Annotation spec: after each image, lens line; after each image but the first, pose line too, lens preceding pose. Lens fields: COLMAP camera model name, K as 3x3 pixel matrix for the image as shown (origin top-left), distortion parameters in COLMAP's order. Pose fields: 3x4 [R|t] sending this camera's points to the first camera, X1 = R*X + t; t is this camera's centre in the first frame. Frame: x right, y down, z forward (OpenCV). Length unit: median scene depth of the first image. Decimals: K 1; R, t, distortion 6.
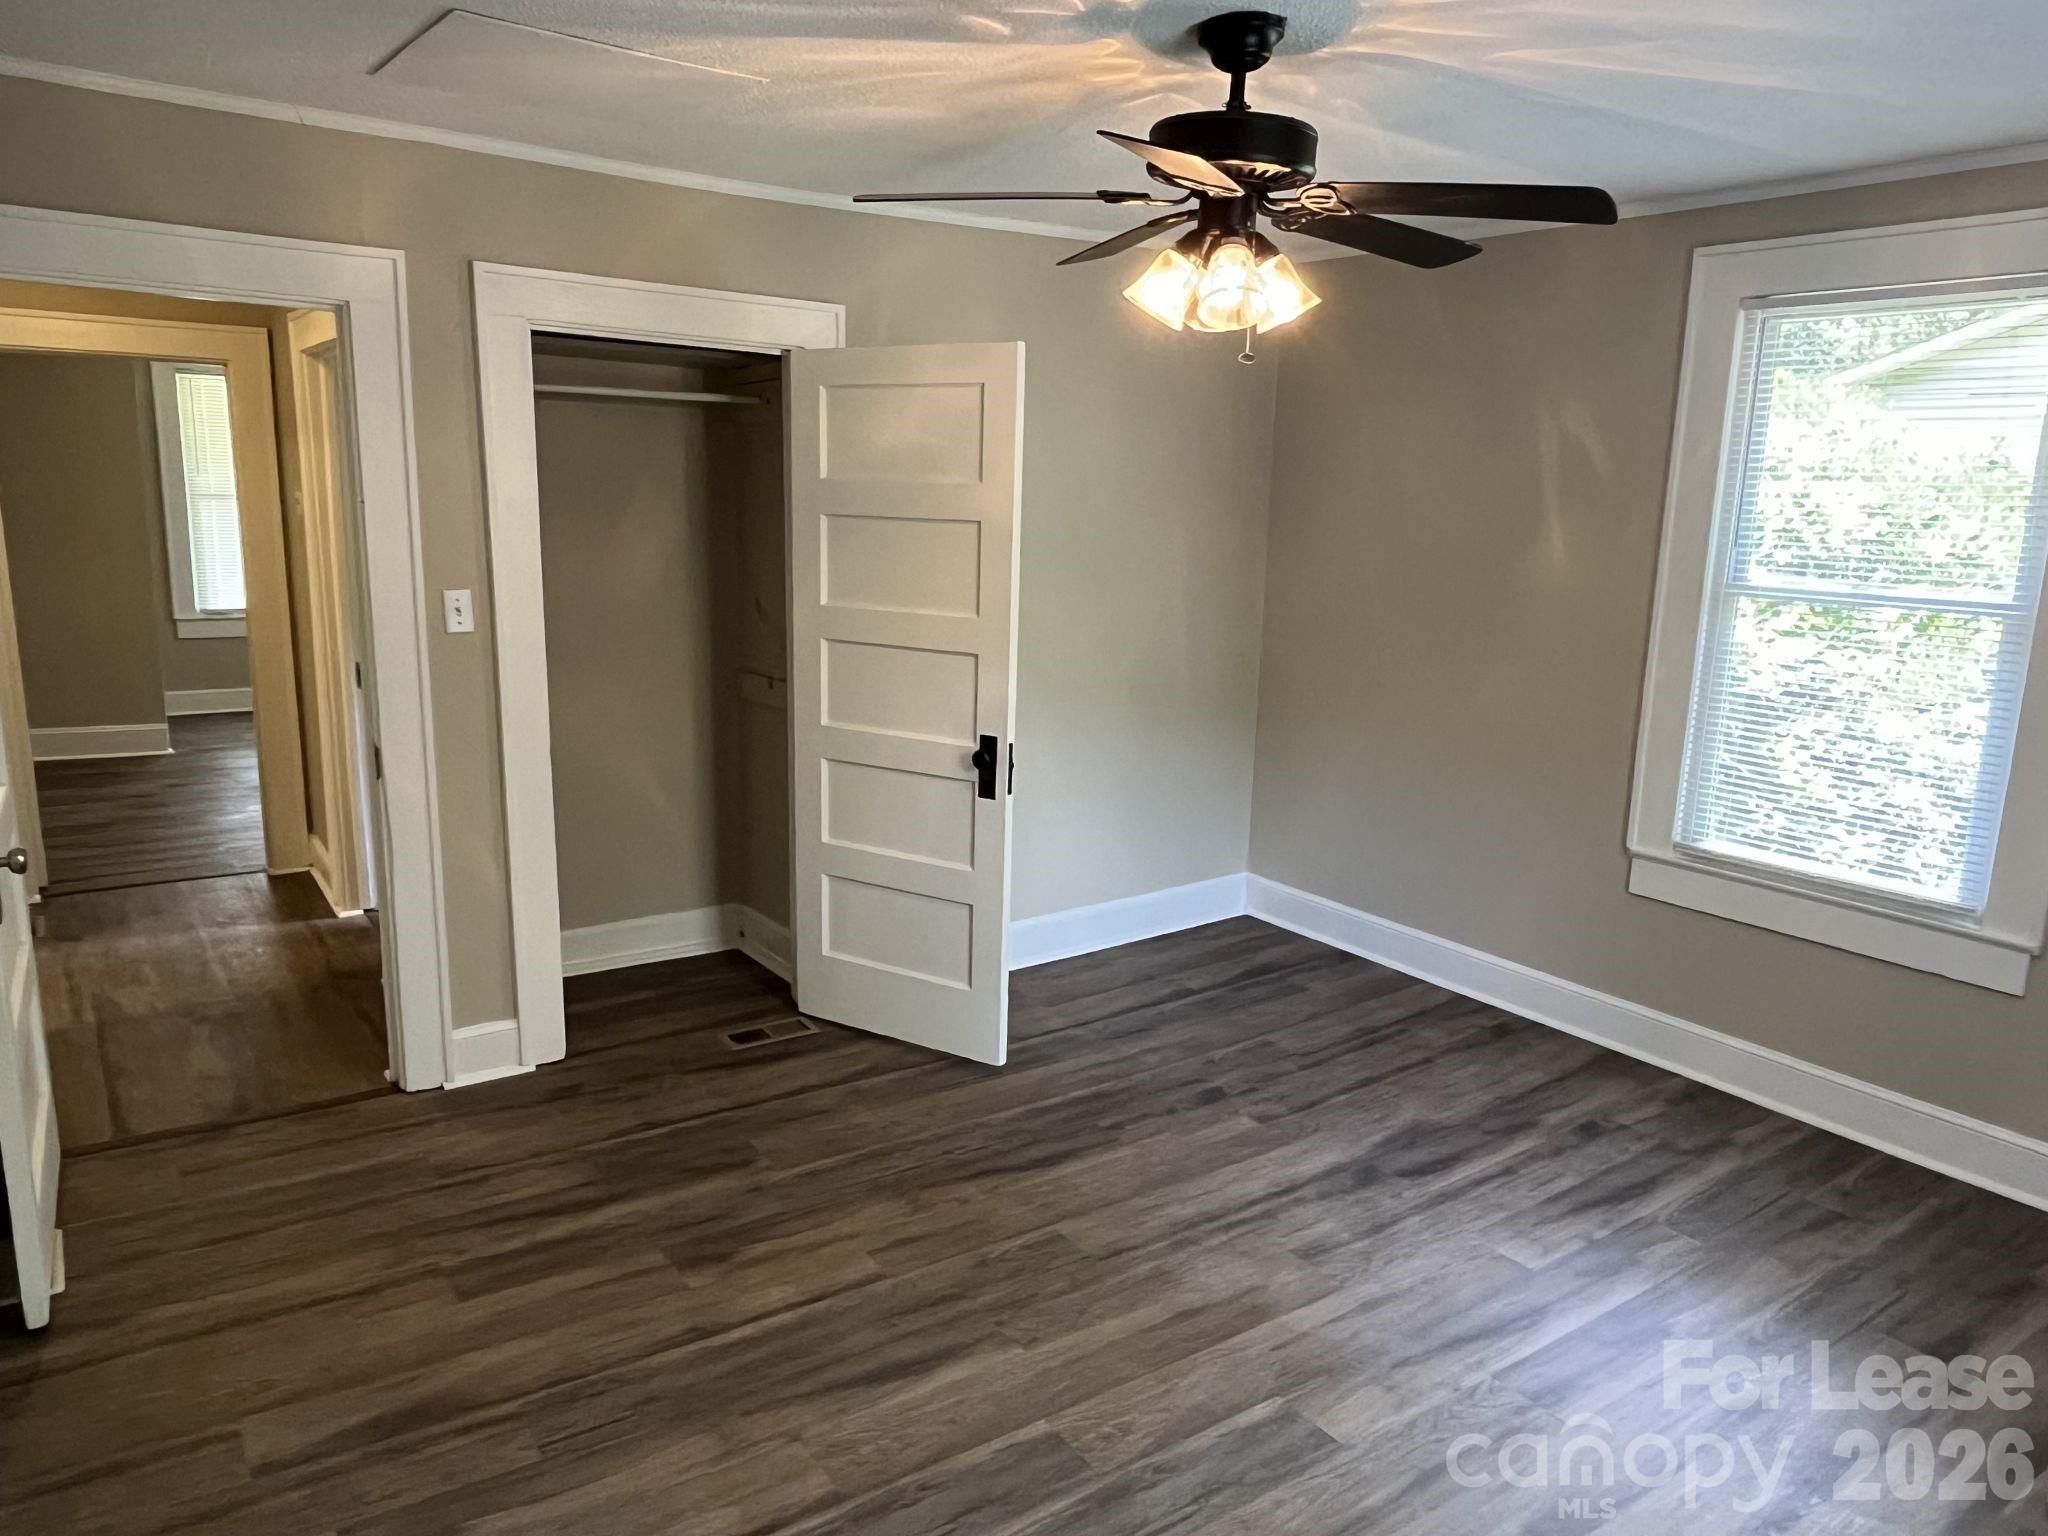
lens RADIAL K [[1394.8, 0, 1024.0], [0, 1394.8, 768.0], [0, 0, 1]] dist [0.004072, 0.001267]
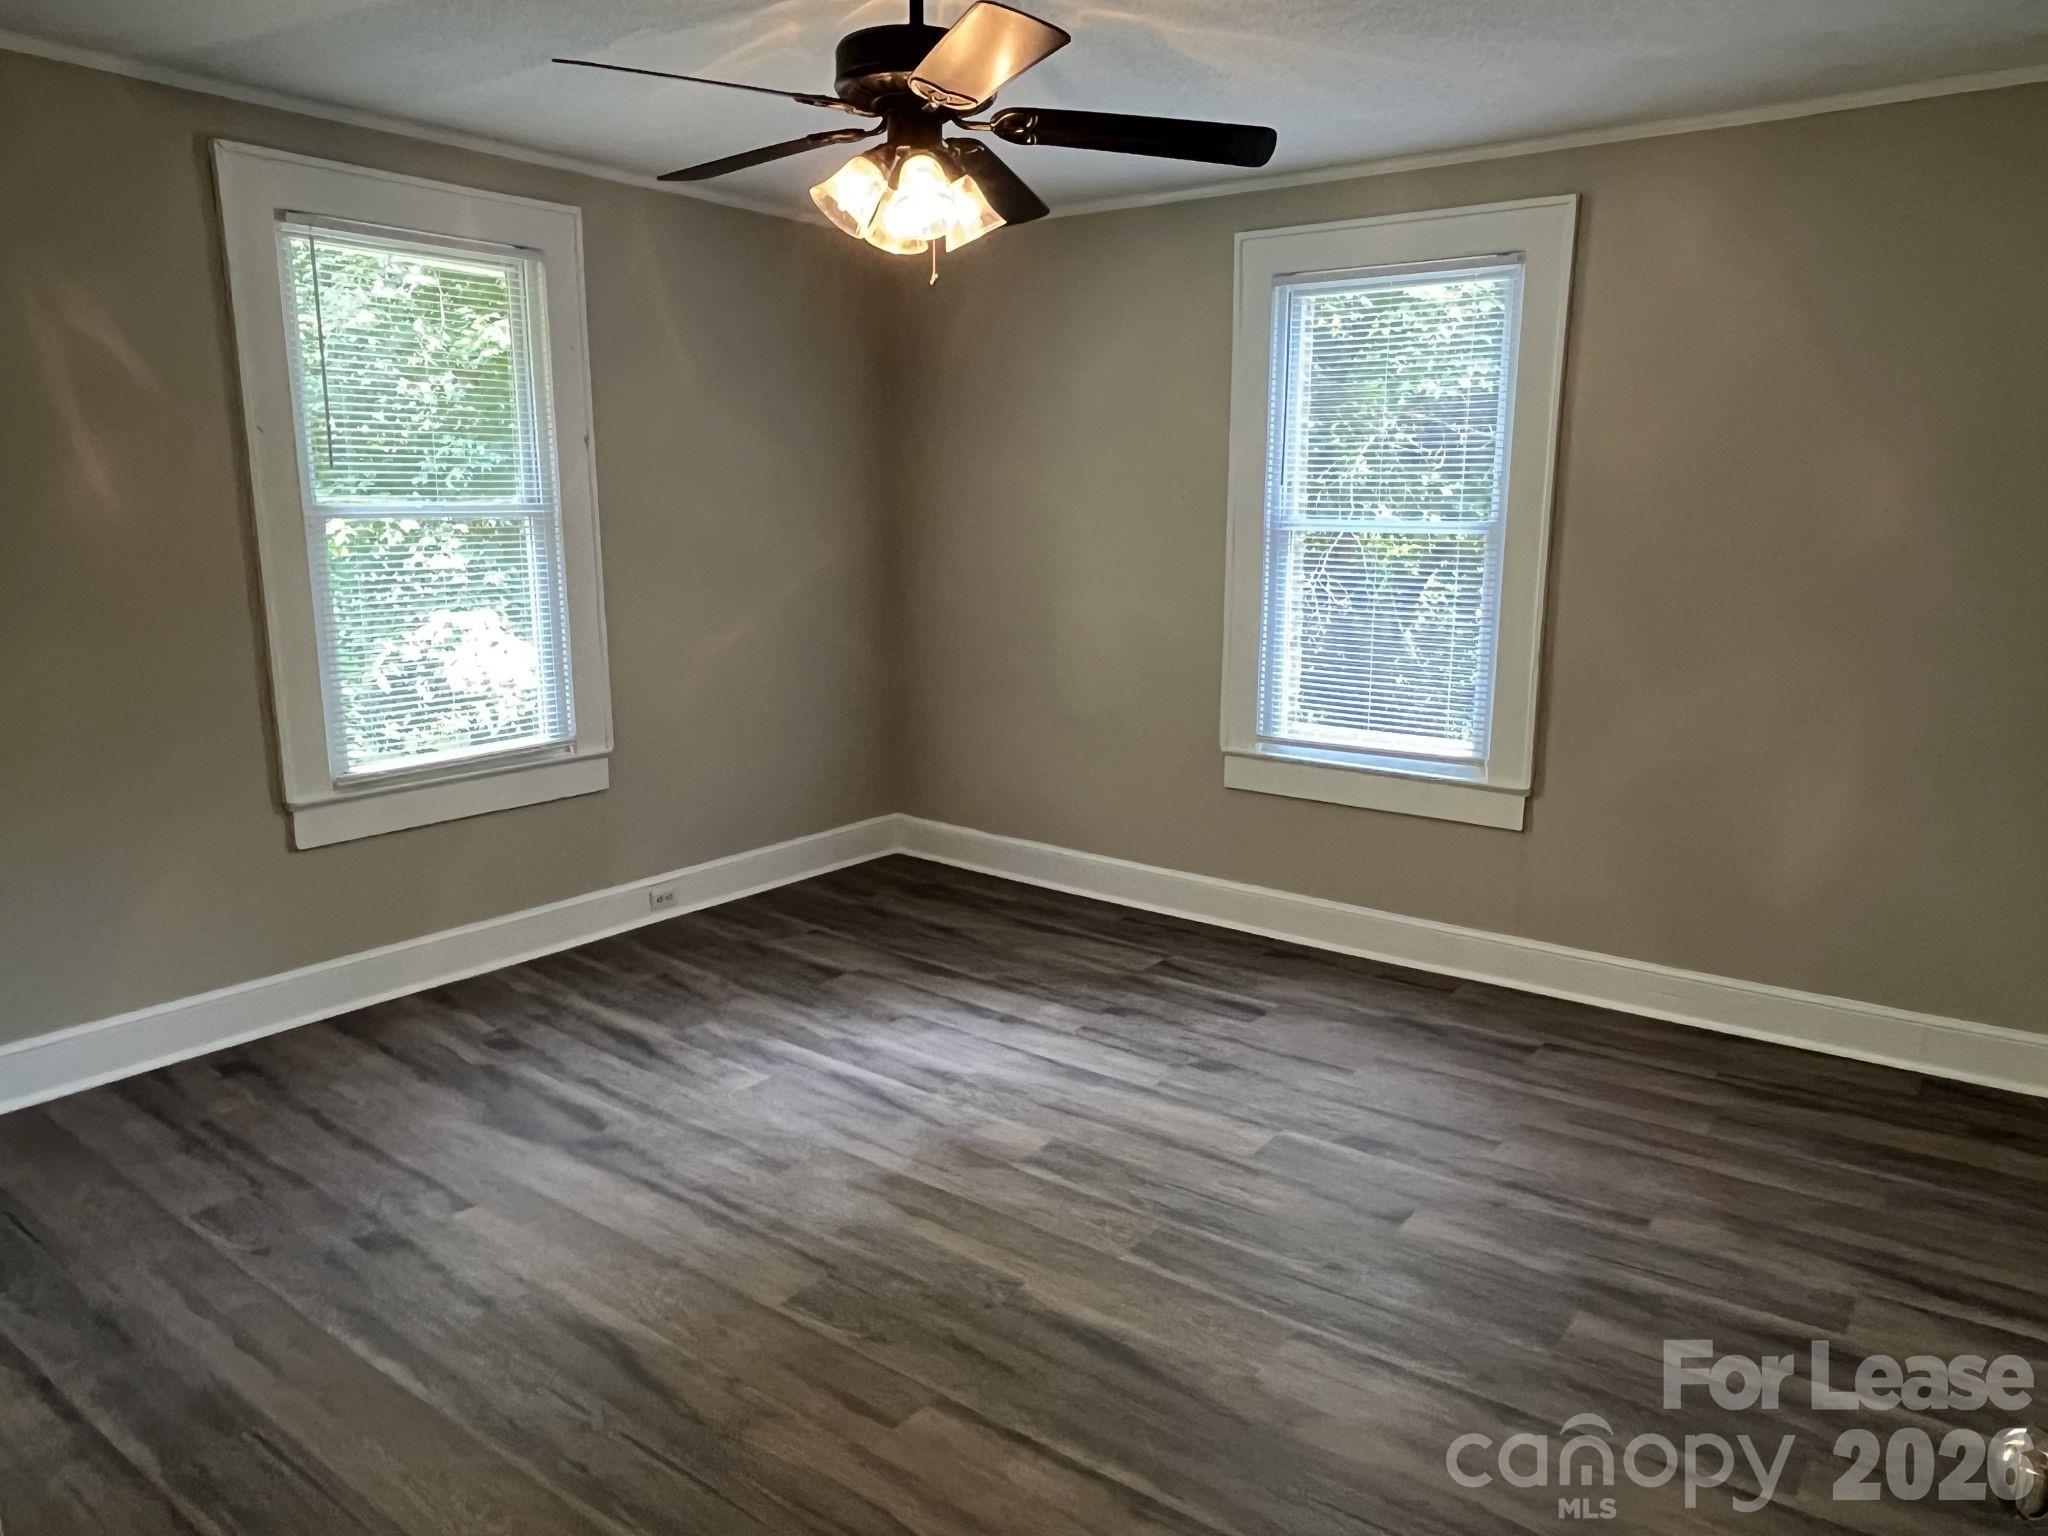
lens RADIAL K [[1387.3, 0, 1024.7], [0, 1387.3, 813.6], [0, 0, 1]] dist [0.004497, 0.002049]
pose [[-0.300893, -0.242228, 0.922382, -0.670142], [0.176385, 0.936381, 0.303444, -0.154428], [-0.937204, 0.253999, -0.239025, 0.939343]]
